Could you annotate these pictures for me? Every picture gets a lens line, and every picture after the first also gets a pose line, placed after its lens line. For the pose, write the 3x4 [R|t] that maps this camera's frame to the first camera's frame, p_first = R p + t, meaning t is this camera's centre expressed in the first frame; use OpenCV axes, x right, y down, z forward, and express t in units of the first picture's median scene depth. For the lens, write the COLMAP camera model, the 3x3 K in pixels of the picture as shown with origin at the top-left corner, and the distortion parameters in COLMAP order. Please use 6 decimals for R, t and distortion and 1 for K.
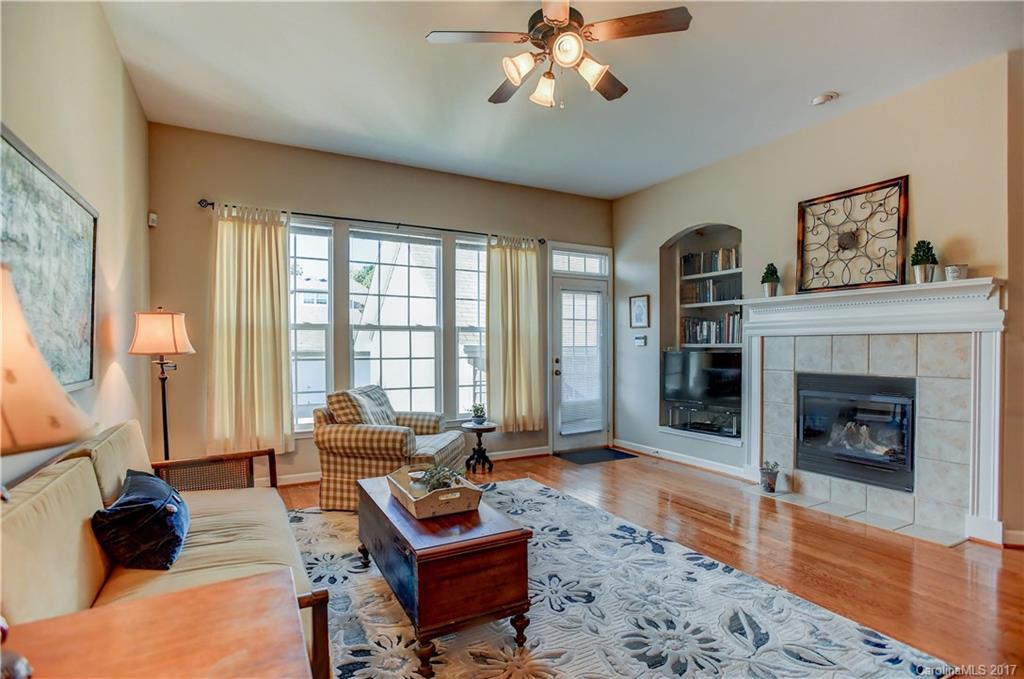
lens RADIAL K [[509.4, 0, 524.7], [0, 509.4, 364.3], [0, 0, 1]] dist [-0.032943, 0.006402]
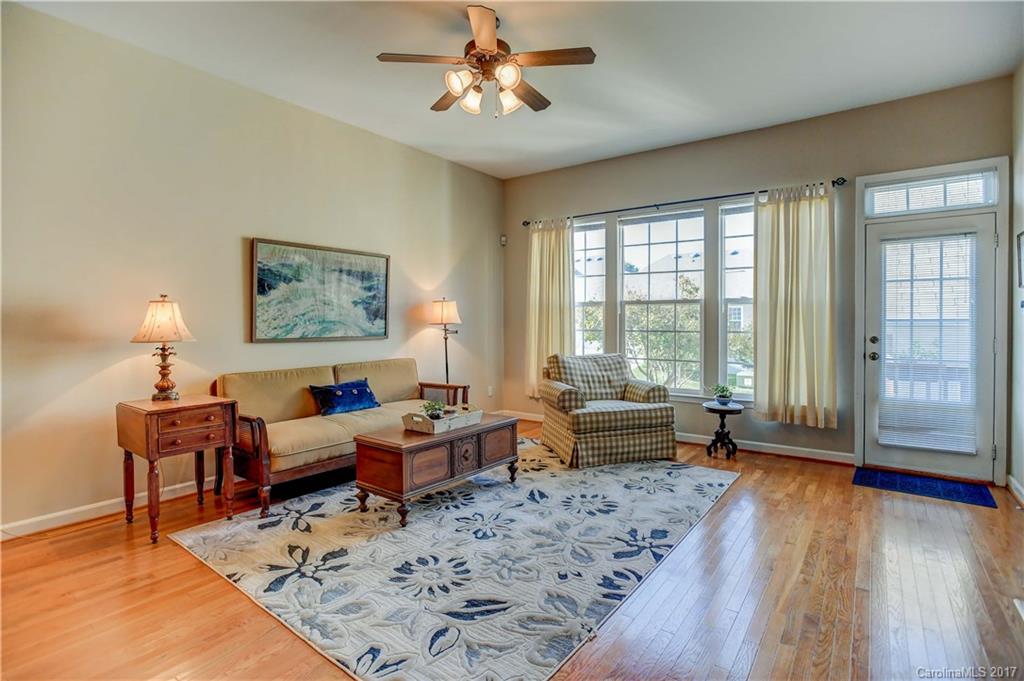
lens RADIAL K [[509.4, 0, 504.8], [0, 509.4, 326.2], [0, 0, 1]] dist [-0.032943, 0.006402]
pose [[0.395256, 0.013251, -0.918476, 0.716137], [-0.031660, 0.999498, 0.000795, -0.013789], [0.918025, 0.028764, 0.395477, 0.339220]]
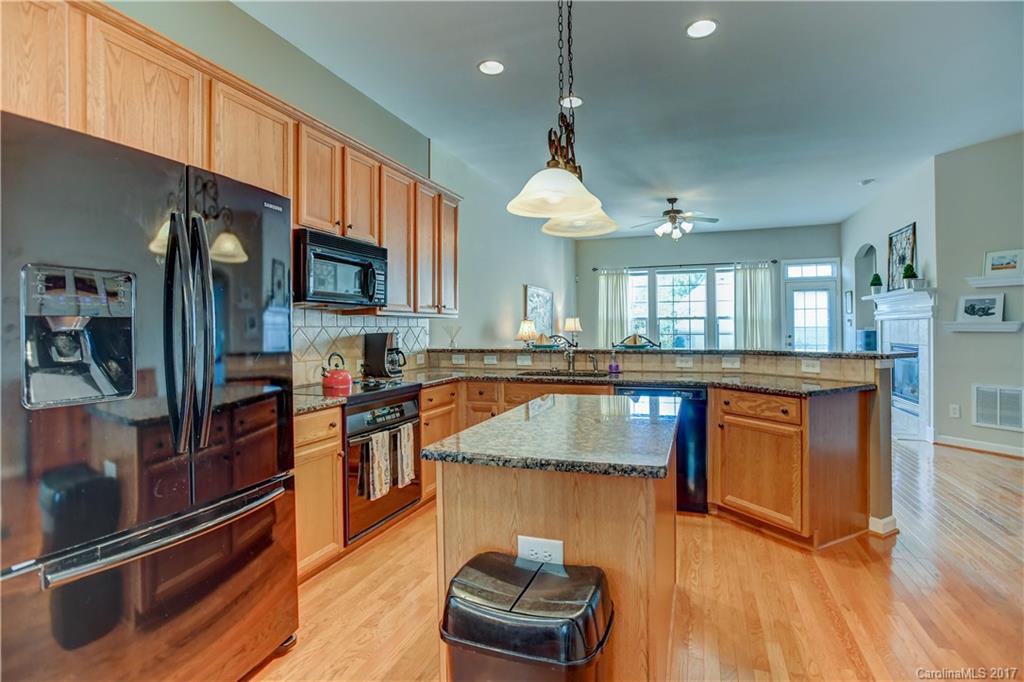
lens RADIAL K [[509.4, 0, 509.2], [0, 509.4, 330.5], [0, 0, 1]] dist [-0.032943, 0.006402]
pose [[0.646543, 0.000313, -0.762878, 0.955055], [-0.019933, 0.999665, -0.016484, 0.024034], [0.762617, 0.025864, 0.646333, -0.887345]]
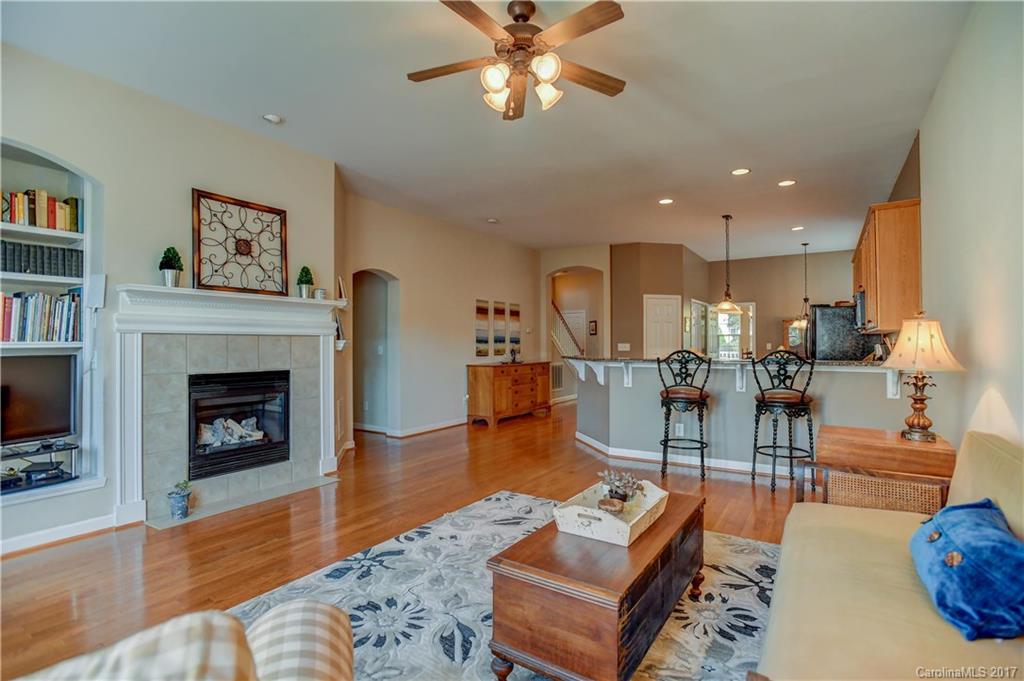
lens RADIAL K [[509.4, 0, 495.7], [0, 509.4, 338.9], [0, 0, 1]] dist [-0.032943, 0.006402]
pose [[-0.440991, 0.011170, 0.897442, -0.516962], [0.036448, 0.999321, 0.005472, -0.032844], [-0.896771, 0.035123, -0.441099, 0.913638]]
